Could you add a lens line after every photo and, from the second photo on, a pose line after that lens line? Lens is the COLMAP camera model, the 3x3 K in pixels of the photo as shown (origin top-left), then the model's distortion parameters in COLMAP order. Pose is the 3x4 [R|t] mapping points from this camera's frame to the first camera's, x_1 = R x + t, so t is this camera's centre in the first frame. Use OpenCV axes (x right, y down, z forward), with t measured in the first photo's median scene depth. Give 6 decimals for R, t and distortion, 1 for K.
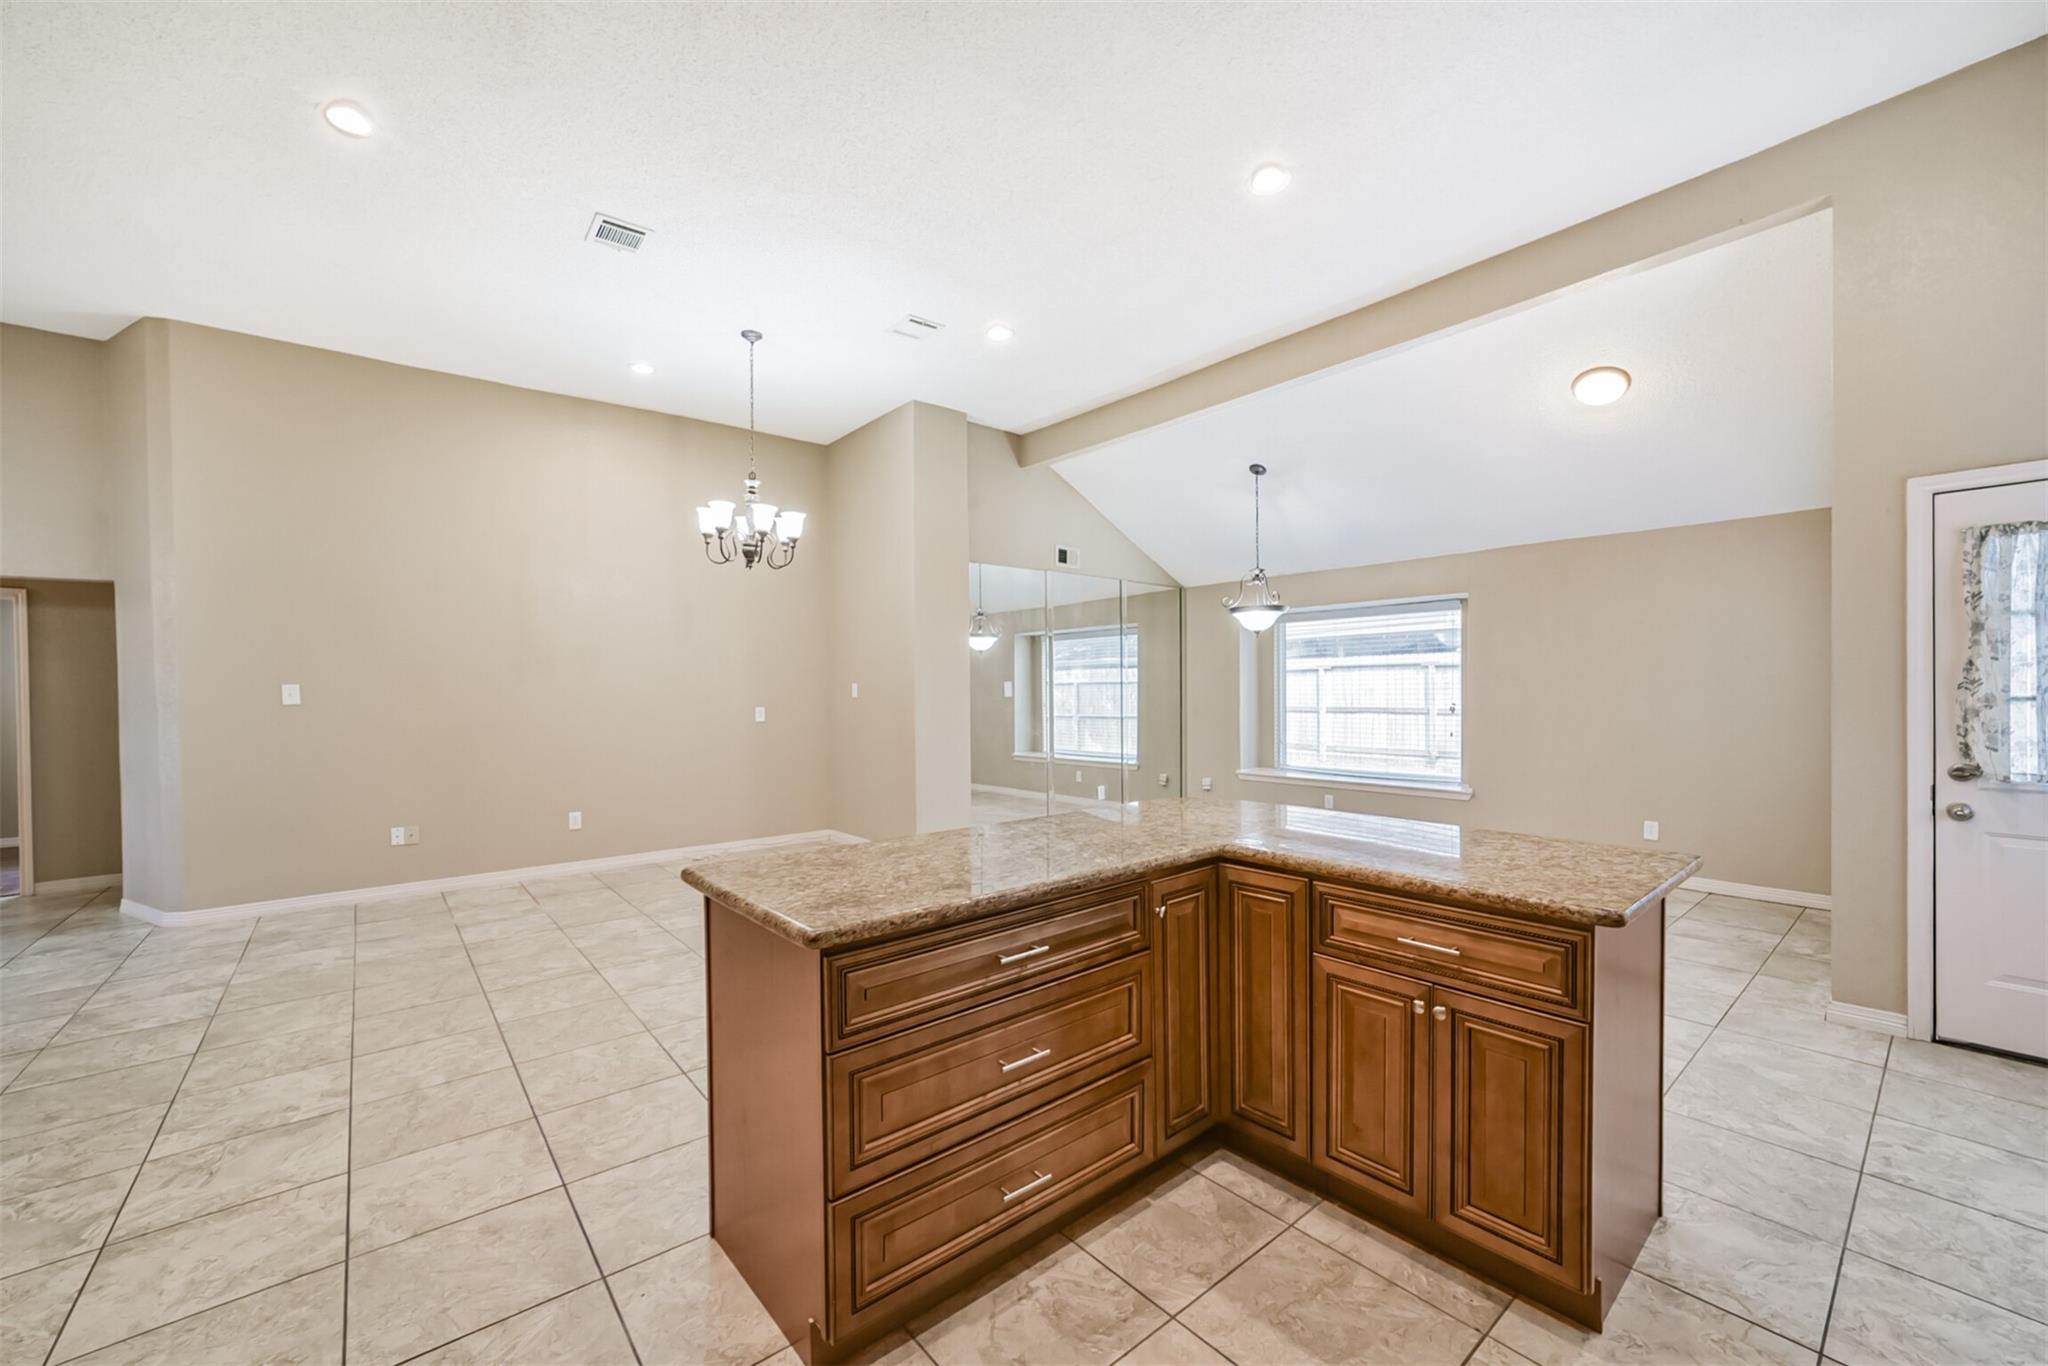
lens RADIAL K [[798.9, 0, 1028.1], [0, 798.9, 690.6], [0, 0, 1]] dist [-0.017555, 0.003426]
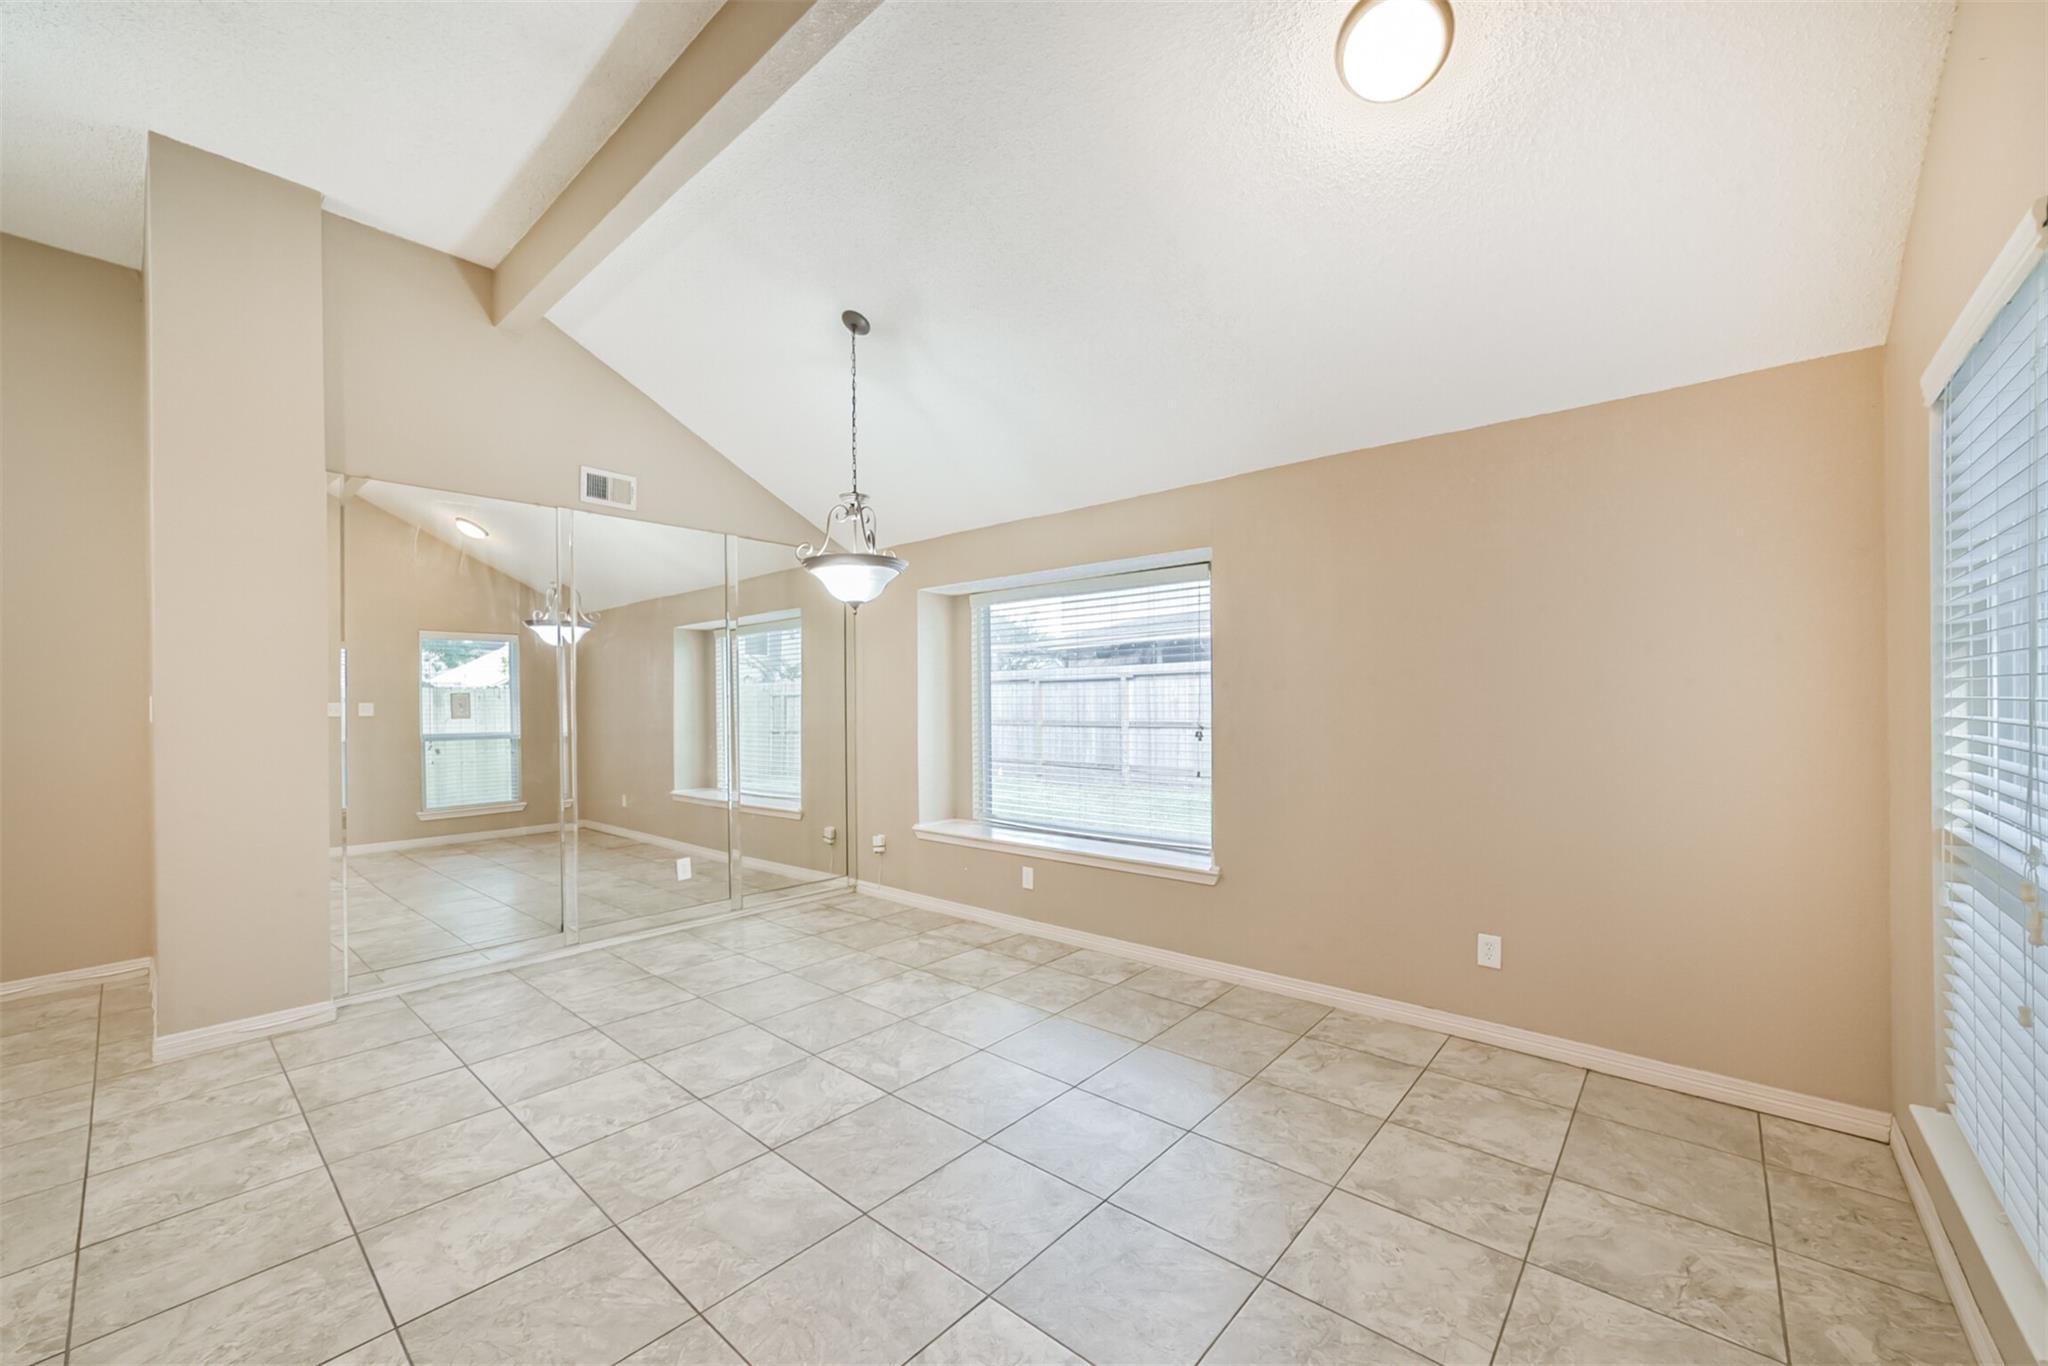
lens RADIAL K [[798.9, 0, 1024.3], [0, 798.9, 685.3], [0, 0, 1]] dist [-0.017555, 0.003426]
pose [[0.987753, -0.000985, 0.156020, 0.246001], [0.004099, 0.999799, -0.019635, -0.002871], [-0.155970, 0.020034, 0.987559, 0.323580]]
